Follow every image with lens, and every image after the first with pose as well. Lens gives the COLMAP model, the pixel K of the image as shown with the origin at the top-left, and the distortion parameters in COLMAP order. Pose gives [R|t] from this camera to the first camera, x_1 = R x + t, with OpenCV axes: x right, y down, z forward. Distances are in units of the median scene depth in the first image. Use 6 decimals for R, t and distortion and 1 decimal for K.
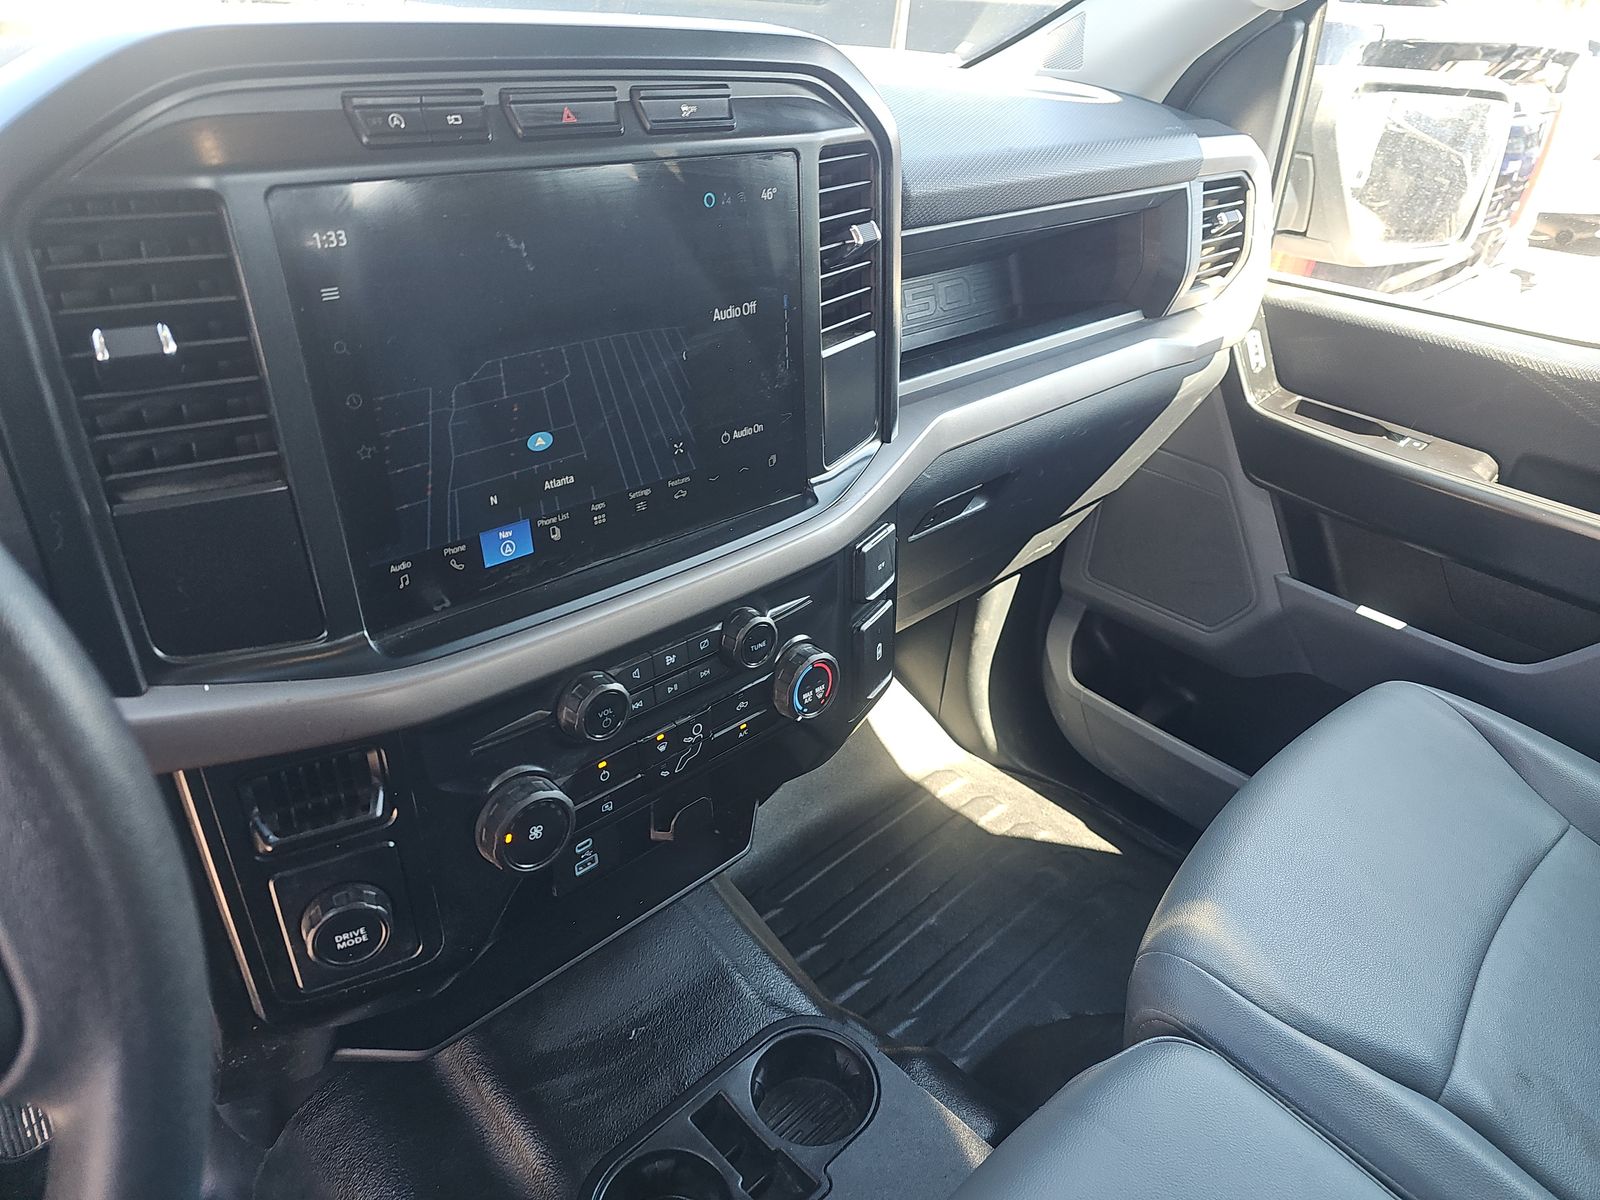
lens RADIAL K [[1089.3, 0, 807.4], [0, 1089.3, 610.7], [0, 0, 1]] dist [0.074578, -0.063881]
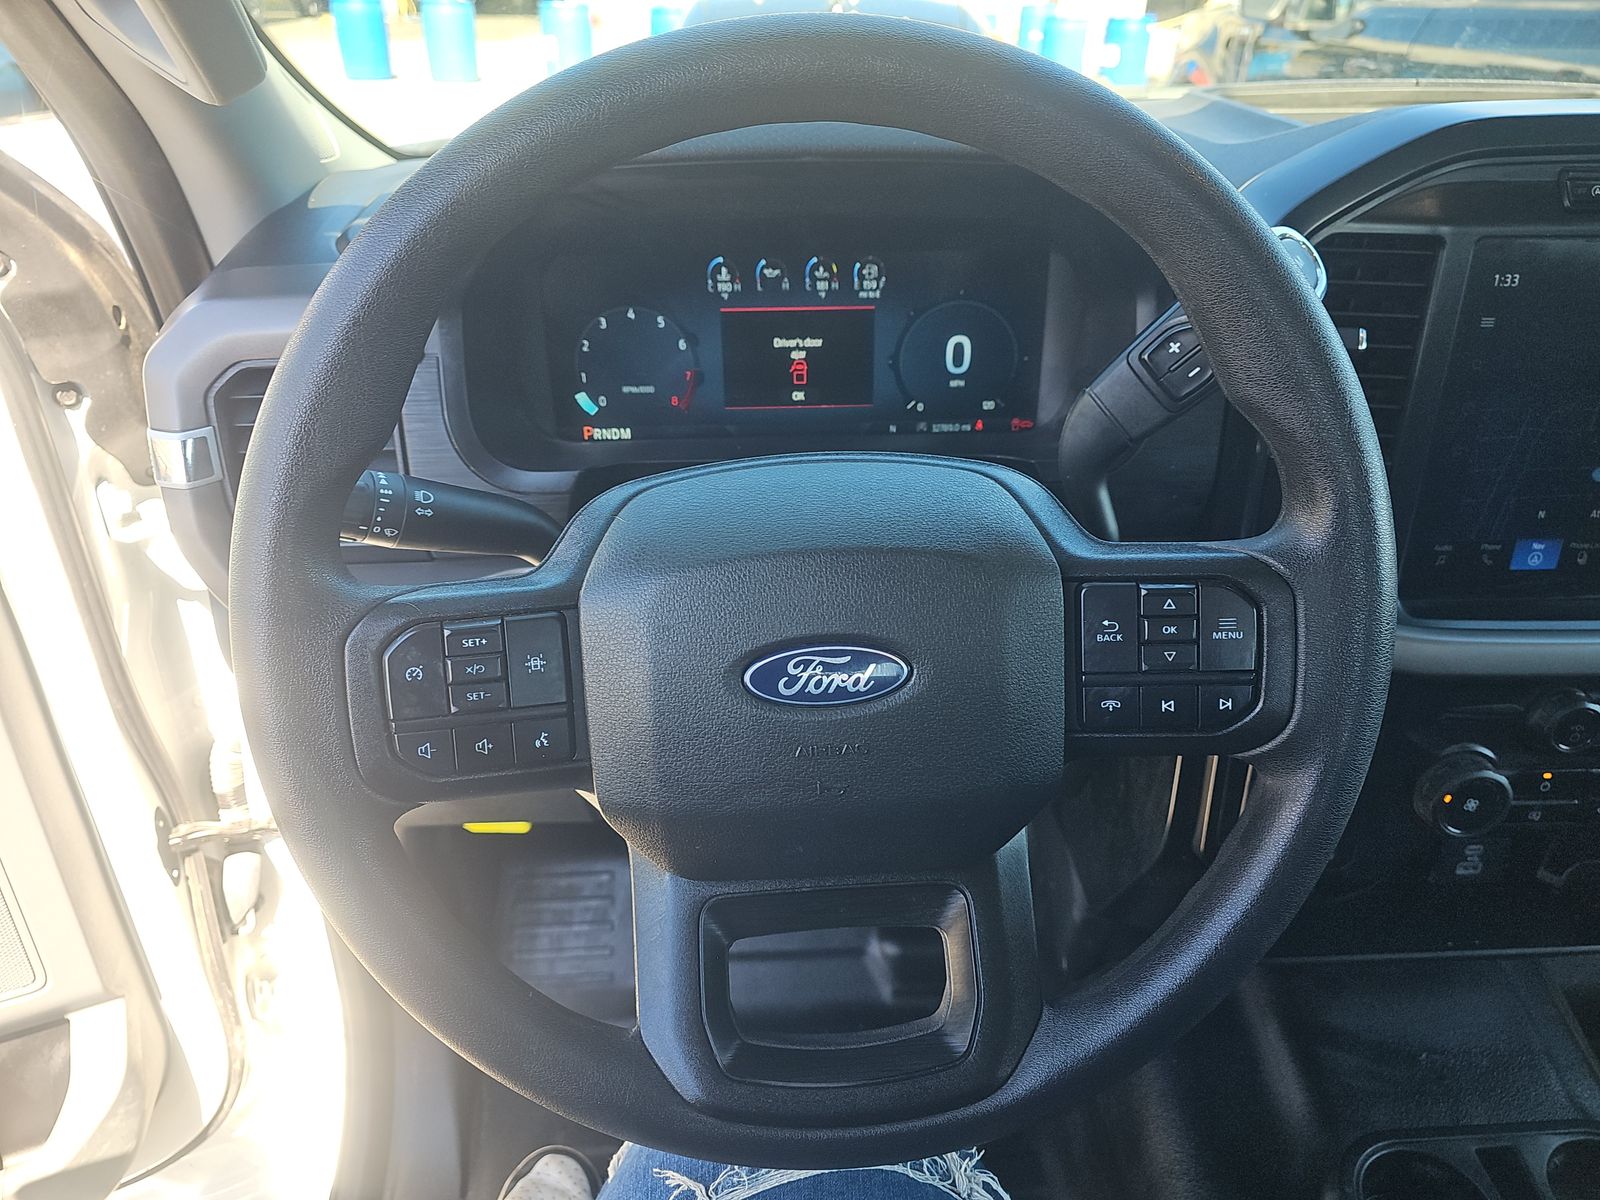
lens RADIAL K [[1089.3, 0, 807.4], [0, 1089.3, 610.7], [0, 0, 1]] dist [0.074578, -0.063881]
pose [[0.755540, 0.284661, -0.590023, -0.147532], [-0.311183, 0.948508, 0.059137, 0.158765], [0.576476, 0.138925, 0.805218, -0.348101]]
